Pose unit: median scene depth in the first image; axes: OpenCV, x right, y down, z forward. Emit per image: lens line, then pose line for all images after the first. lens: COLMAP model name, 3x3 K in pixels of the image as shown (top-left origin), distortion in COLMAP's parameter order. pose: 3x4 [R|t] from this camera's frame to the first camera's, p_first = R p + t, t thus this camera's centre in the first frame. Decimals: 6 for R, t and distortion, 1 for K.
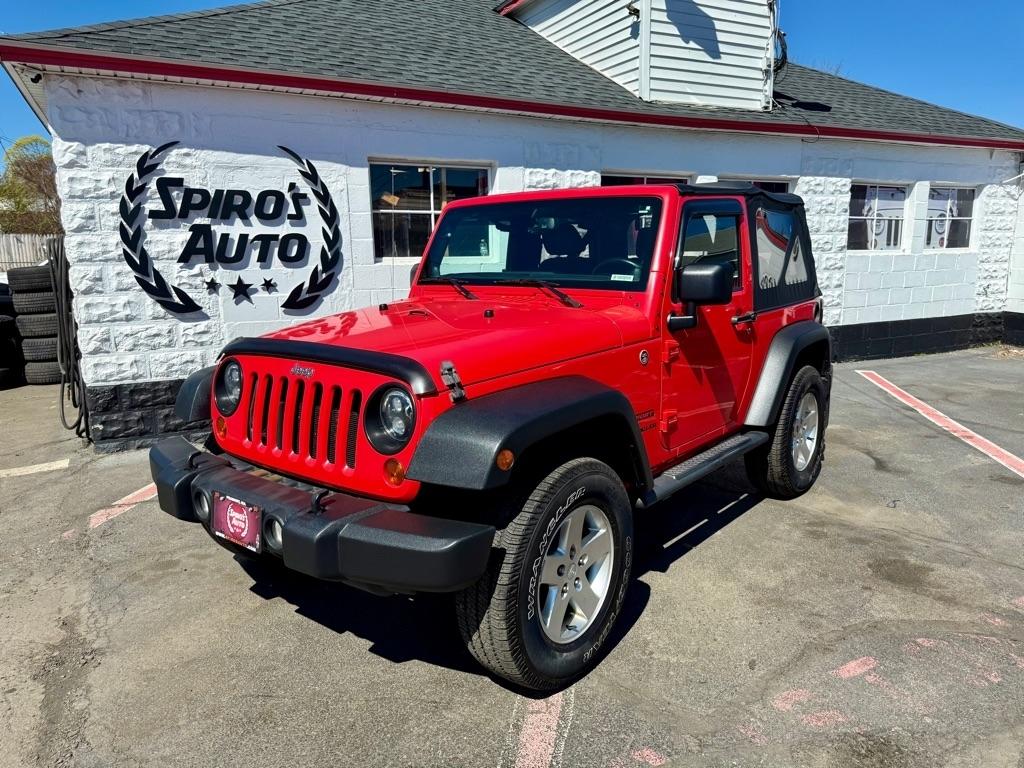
lens RADIAL K [[710.5, 0, 509.2], [0, 710.5, 382.9], [0, 0, 1]] dist [0.009125, -0.004893]
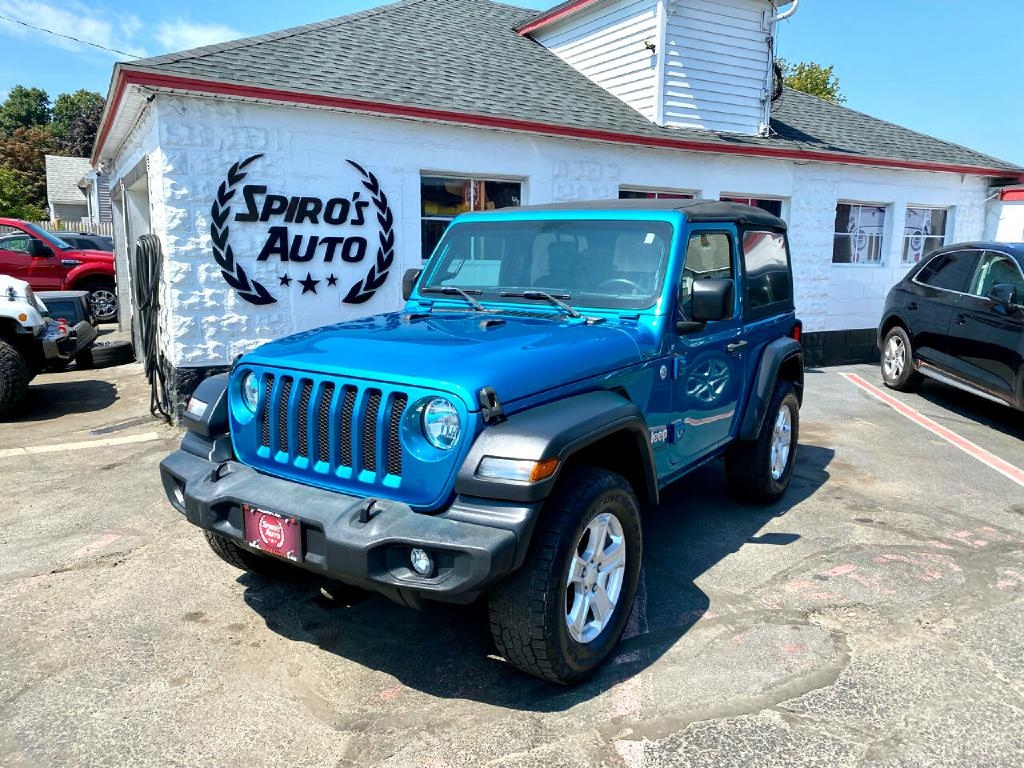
lens RADIAL K [[763.1, 0, 513.8], [0, 763.1, 378.1], [0, 0, 1]] dist [0.006195, 0.010605]
pose [[0.998317, 0.020458, 0.054268, -0.112571], [-0.019638, 0.999685, -0.015598, 0.028072], [-0.054570, 0.014506, 0.998405, -0.217201]]
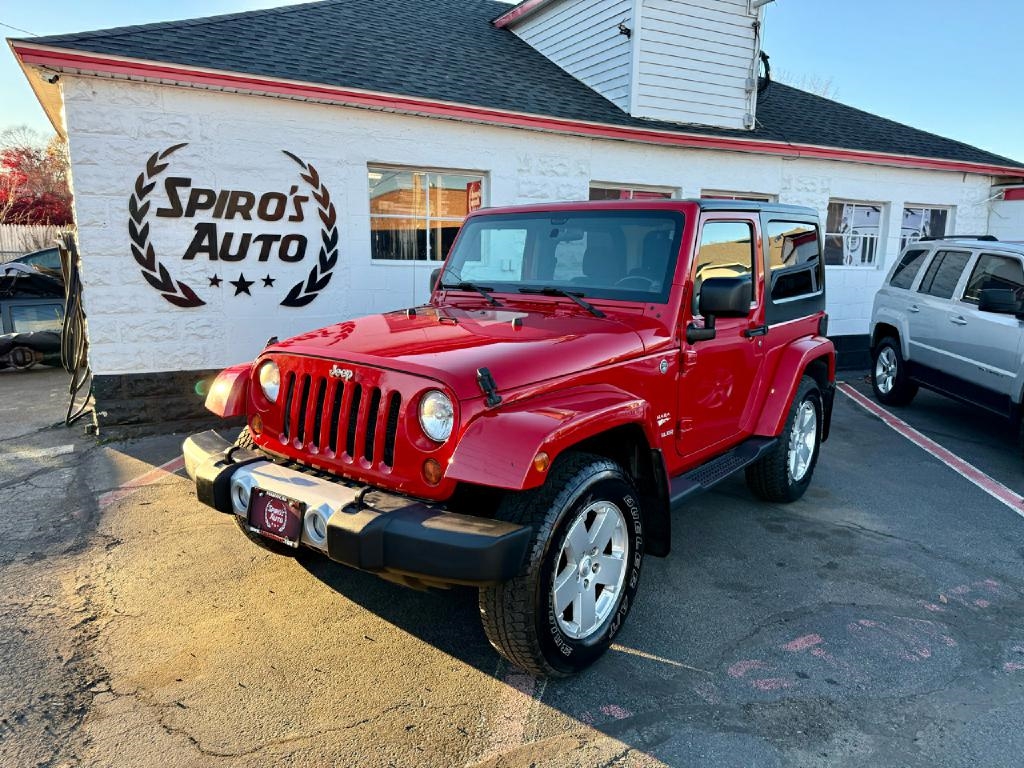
lens RADIAL K [[708.9, 0, 505.2], [0, 708.9, 388.4], [0, 0, 1]] dist [0.003662, 0.004087]
pose [[0.999513, 0.026964, 0.015704, -0.003254], [-0.027008, 0.999632, 0.002564, 0.005498], [-0.015629, -0.002987, 0.999873, -0.047595]]
